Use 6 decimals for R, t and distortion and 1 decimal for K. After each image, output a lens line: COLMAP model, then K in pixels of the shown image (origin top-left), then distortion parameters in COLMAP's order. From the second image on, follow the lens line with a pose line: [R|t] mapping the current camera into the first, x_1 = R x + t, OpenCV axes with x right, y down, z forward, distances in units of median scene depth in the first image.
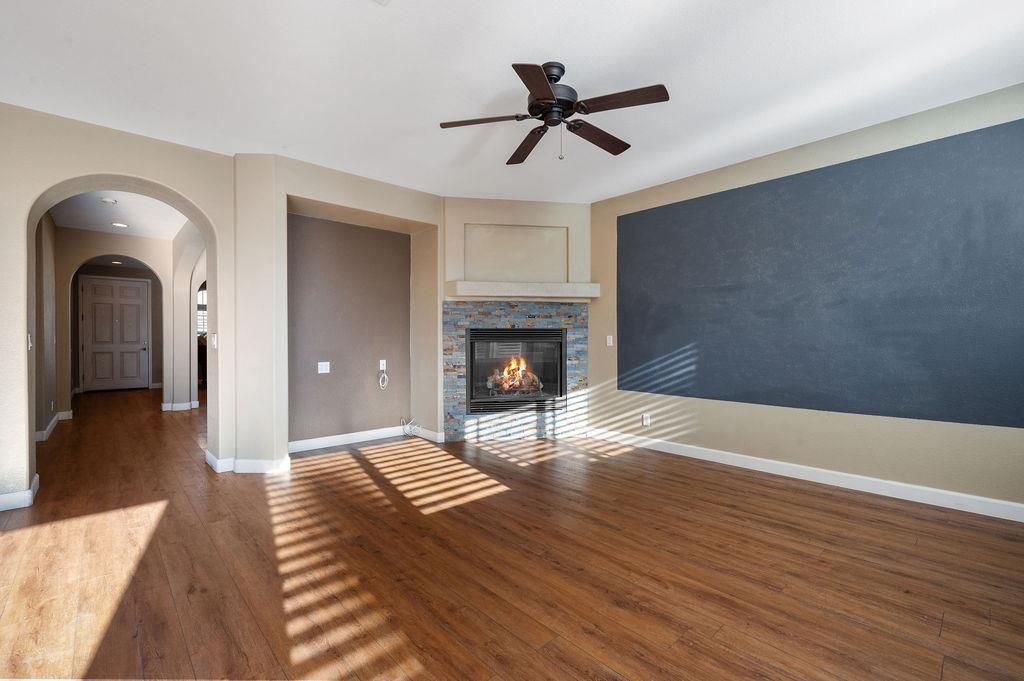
lens RADIAL K [[450.1, 0, 514.8], [0, 450.1, 329.6], [0, 0, 1]] dist [-0.001105, -0.000390]
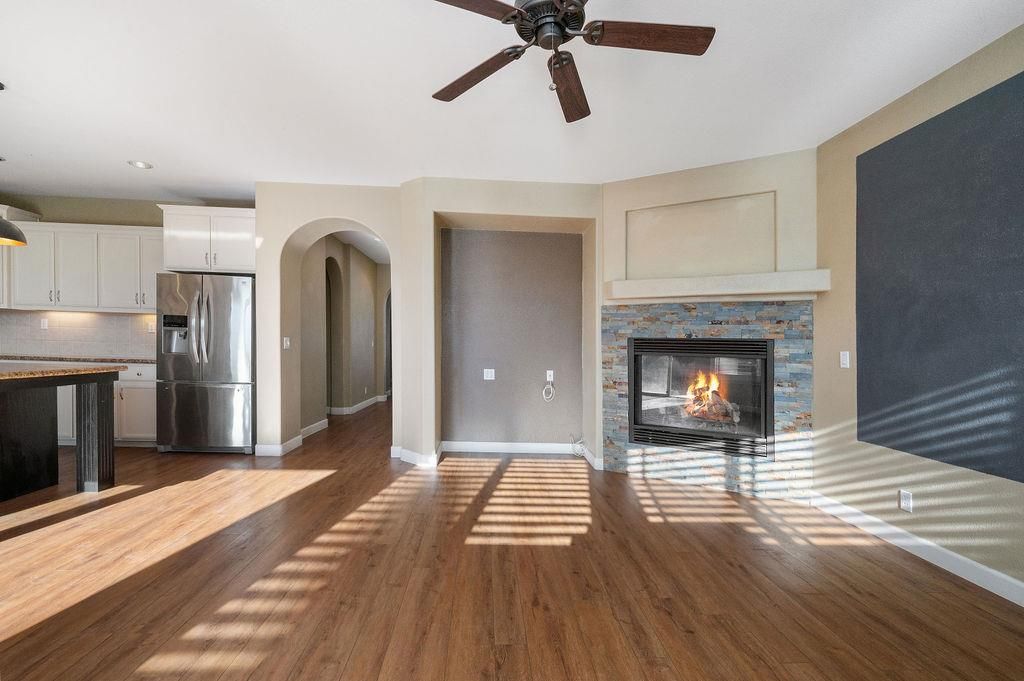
lens RADIAL K [[454.0, 0, 512.0], [0, 454.0, 340.5], [0, 0, 1]] dist [-0.001916, -0.000141]
pose [[0.760828, 0.011142, -0.648857, 0.269611], [-0.014557, 0.999894, 0.000101, 0.005304], [0.648790, 0.009369, 0.760910, 0.225195]]
